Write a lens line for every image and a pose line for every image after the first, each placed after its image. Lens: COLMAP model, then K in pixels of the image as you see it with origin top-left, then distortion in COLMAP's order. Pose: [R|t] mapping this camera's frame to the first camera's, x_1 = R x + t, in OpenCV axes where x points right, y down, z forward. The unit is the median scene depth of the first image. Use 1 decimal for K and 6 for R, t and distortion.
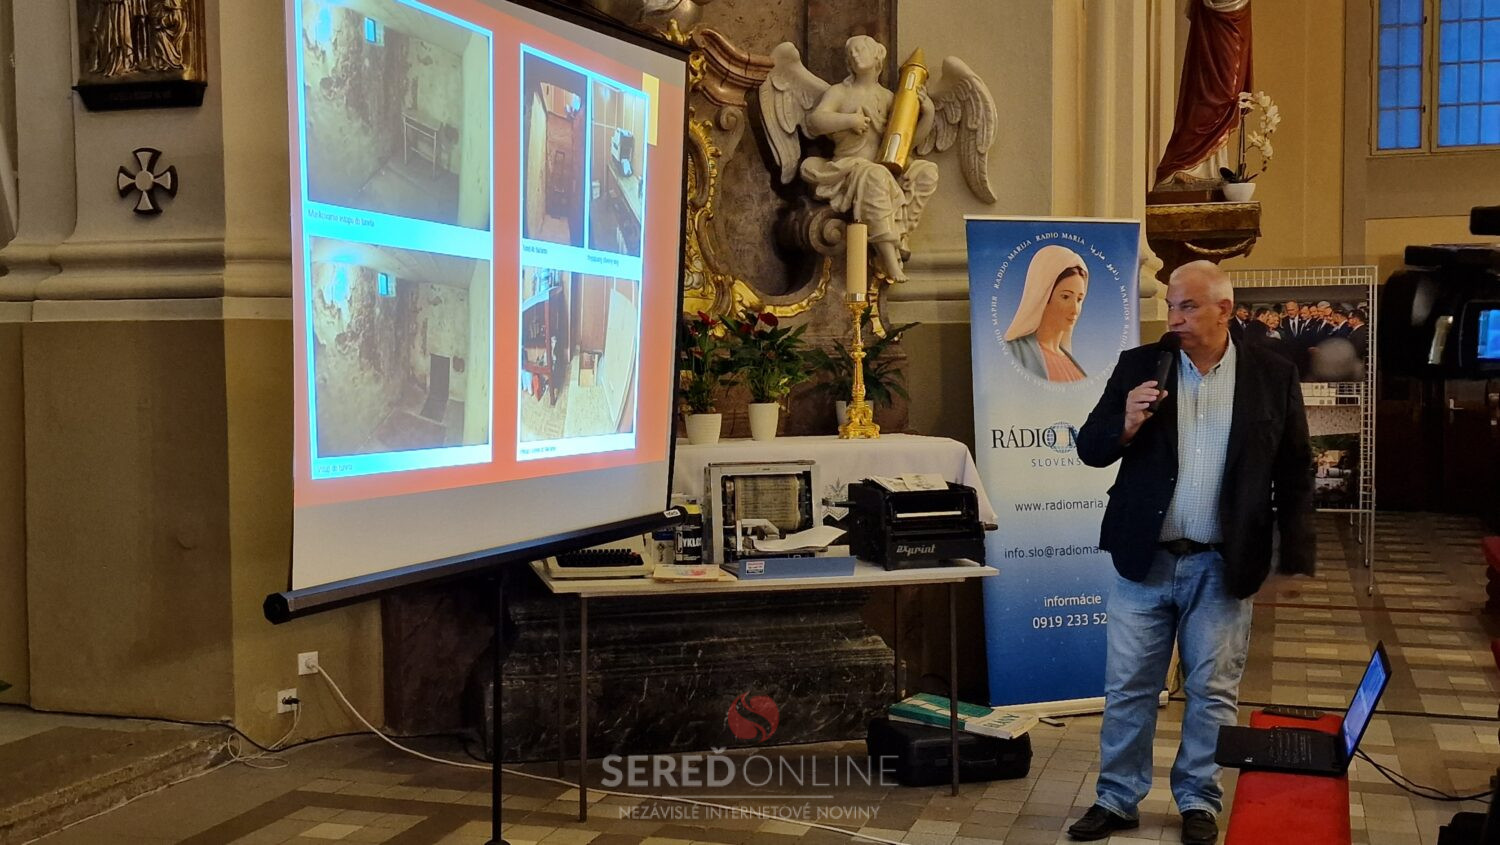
lens RADIAL K [[1667.0, 0, 727.8], [0, 1667.0, 442.9], [0, 0, 1]] dist [0.099047, -0.034075]
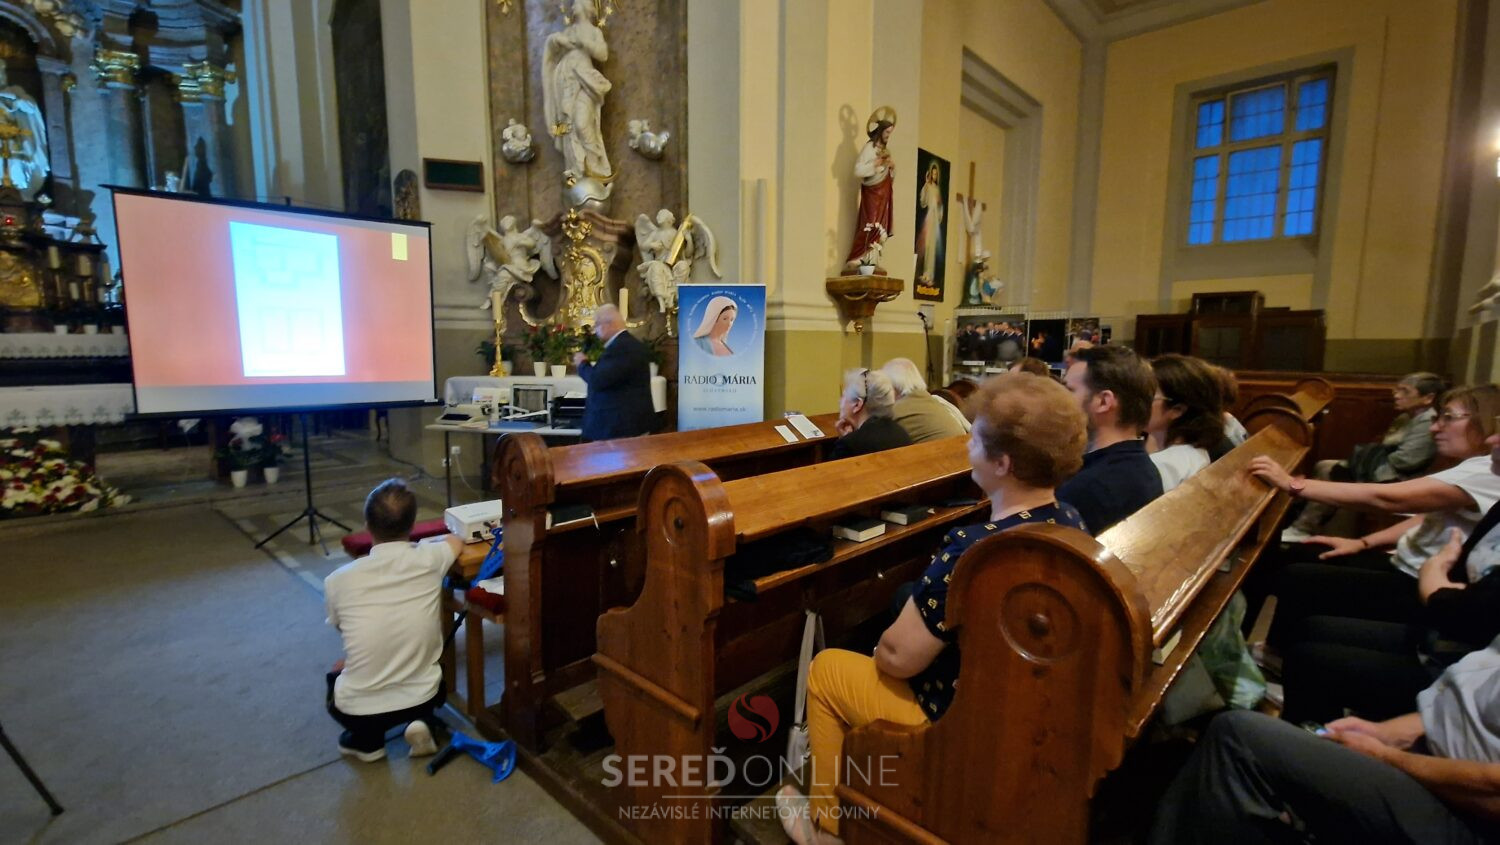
lens RADIAL K [[666.4, 0, 751.0], [0, 666.4, 432.7], [0, 0, 1]] dist [0.001009, -0.000172]
pose [[0.909106, 0.066155, -0.411277, 0.617926], [-0.034239, 0.995835, 0.084500, -0.010067], [0.415154, -0.062738, 0.907585, 0.172202]]
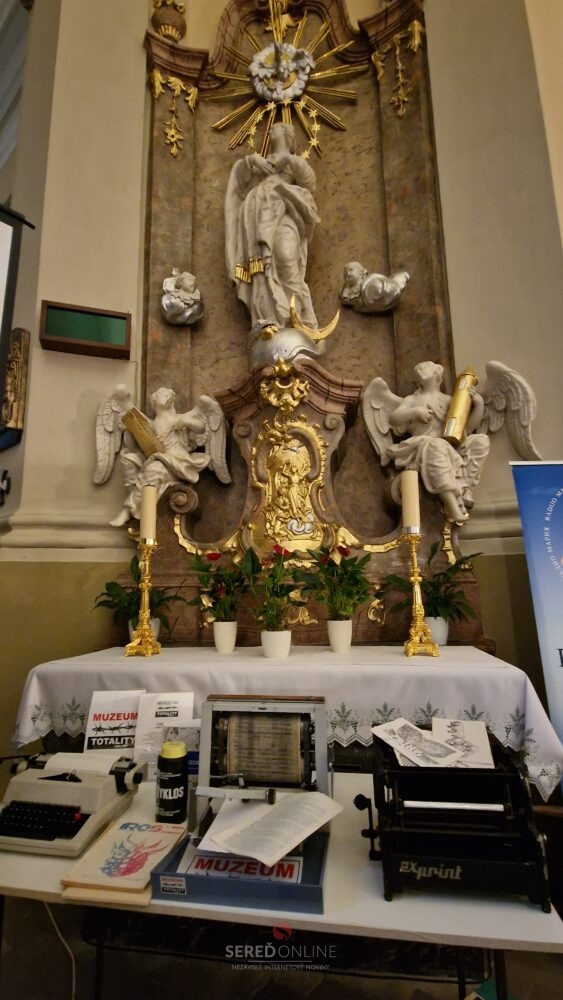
lens RADIAL K [[463.9, 0, 275.7], [0, 463.9, 501.0], [0, 0, 1]] dist [0.001872, -0.000927]
pose [[0.918803, -0.074379, -0.387645, 0.110652], [-0.013460, 0.975610, -0.219098, -0.031666], [0.394487, 0.206526, 0.895392, 0.618695]]
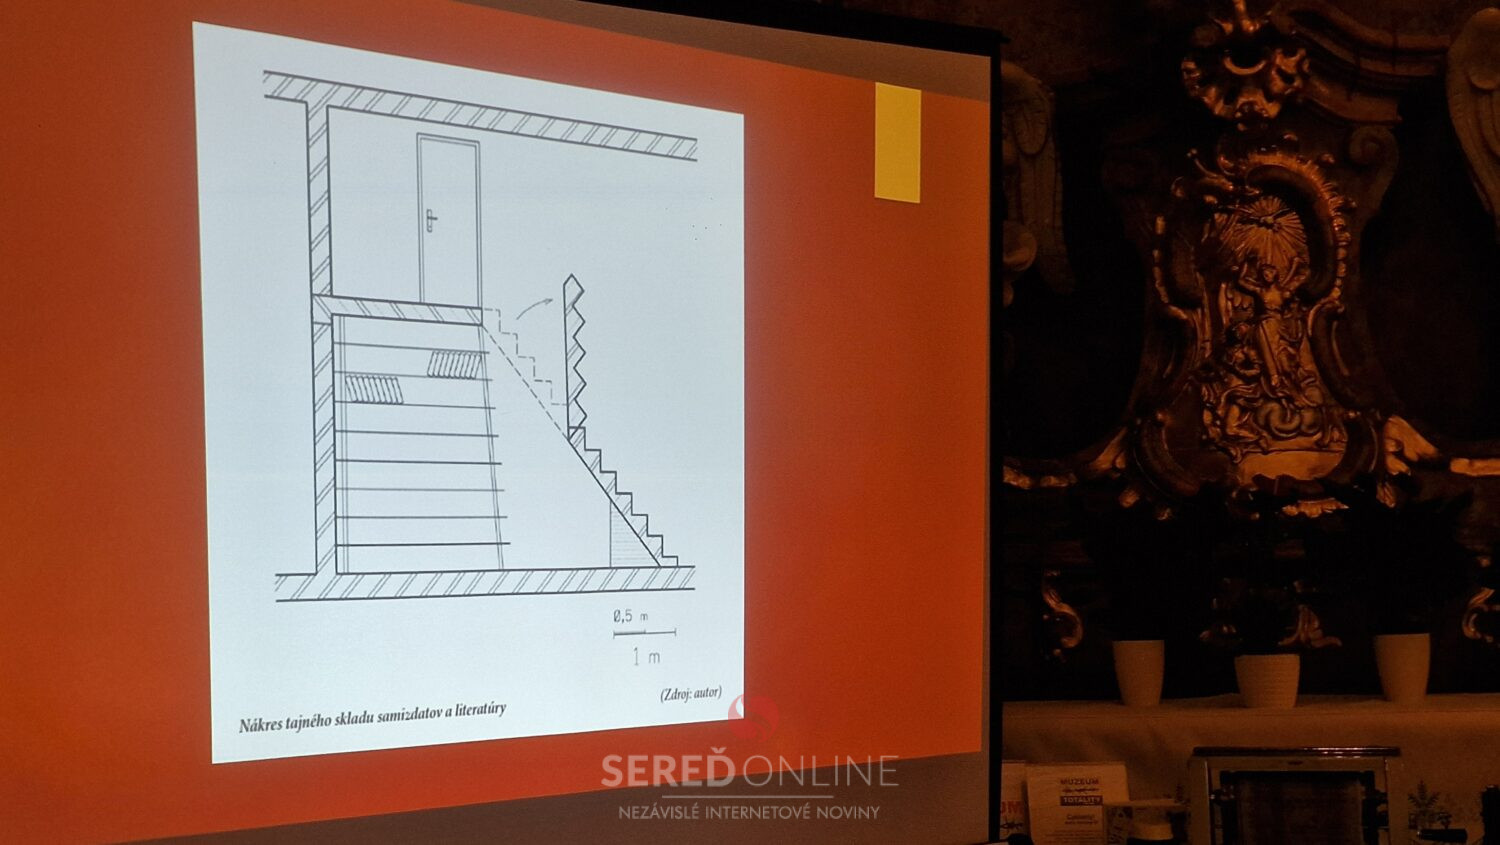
lens RADIAL K [[2145.6, 0, 656.8], [0, 2145.6, 422.4], [0, 0, 1]] dist [0.012841, 0.040939]
pose [[0.854707, -0.045867, -0.517081, 0.174646], [-0.007295, 0.994929, -0.100312, -0.018828], [0.519060, 0.089510, 0.850038, 0.231740]]
